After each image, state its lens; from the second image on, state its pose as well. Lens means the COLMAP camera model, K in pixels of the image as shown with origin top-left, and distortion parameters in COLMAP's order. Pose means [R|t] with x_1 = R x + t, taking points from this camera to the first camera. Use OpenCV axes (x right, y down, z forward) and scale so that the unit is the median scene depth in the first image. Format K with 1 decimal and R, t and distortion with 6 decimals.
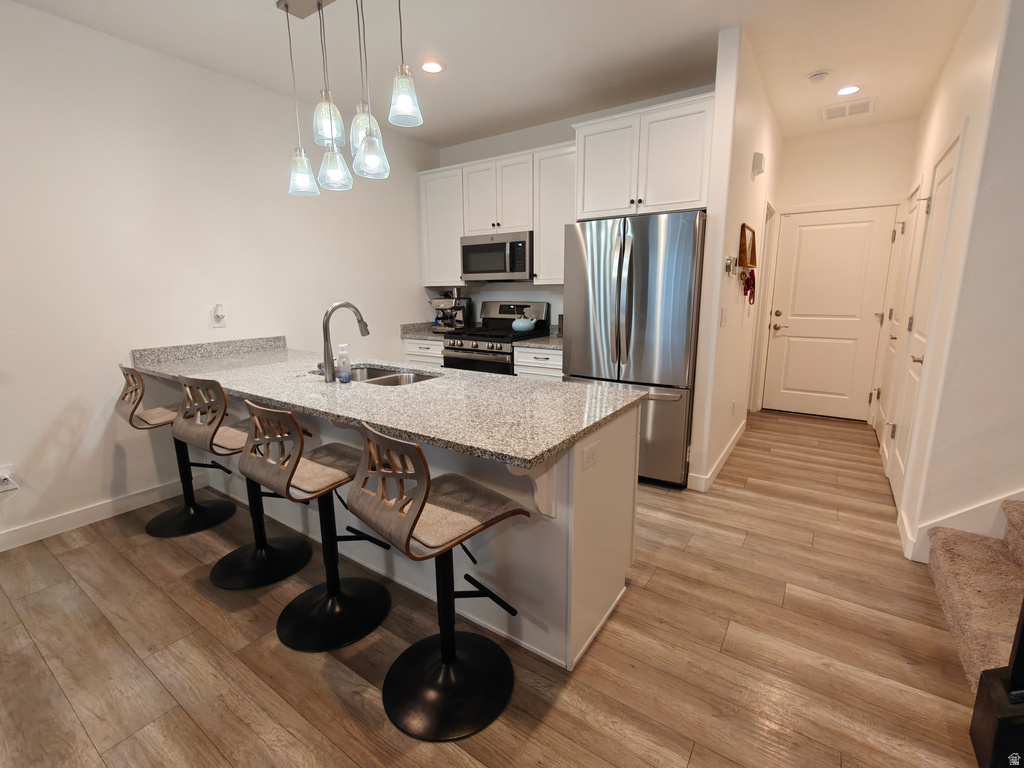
lens RADIAL K [[460.6, 0, 512.0], [0, 460.6, 379.2], [0, 0, 1]] dist [0.002578, -0.001404]
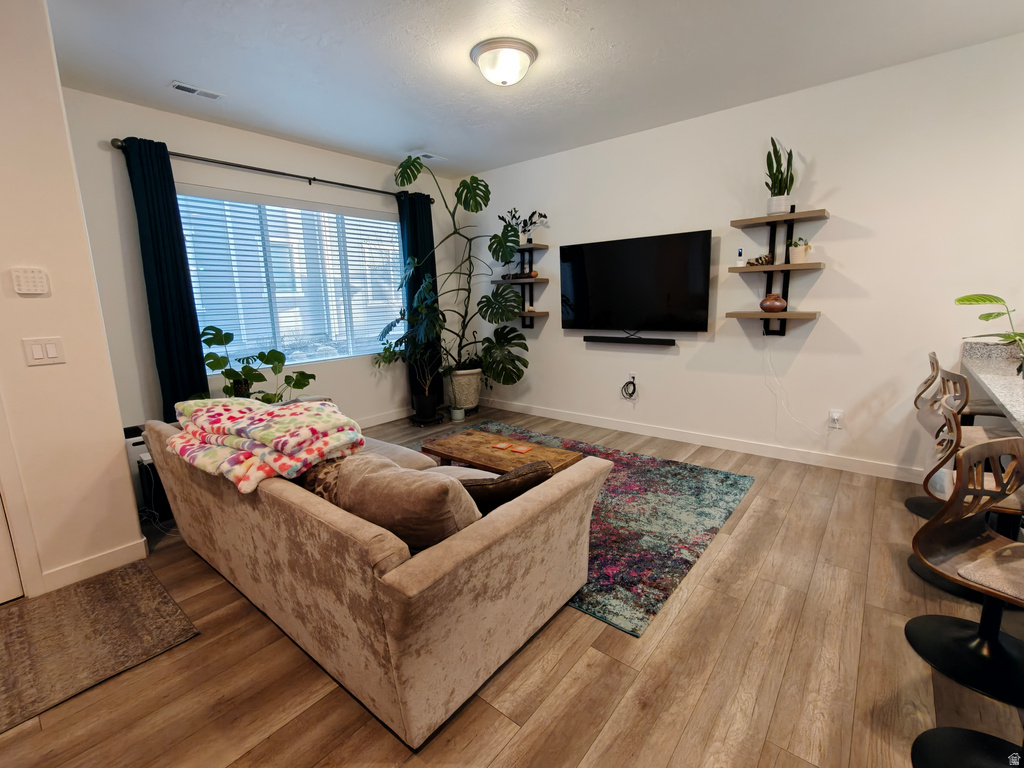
lens RADIAL K [[460.6, 0, 510.8], [0, 460.6, 382.0], [0, 0, 1]] dist [0.002578, -0.001404]
pose [[-0.084353, 0.194450, -0.977279, 0.298996], [-0.170563, 0.963481, 0.206427, -0.016527], [0.981730, 0.184100, -0.048106, 0.047083]]
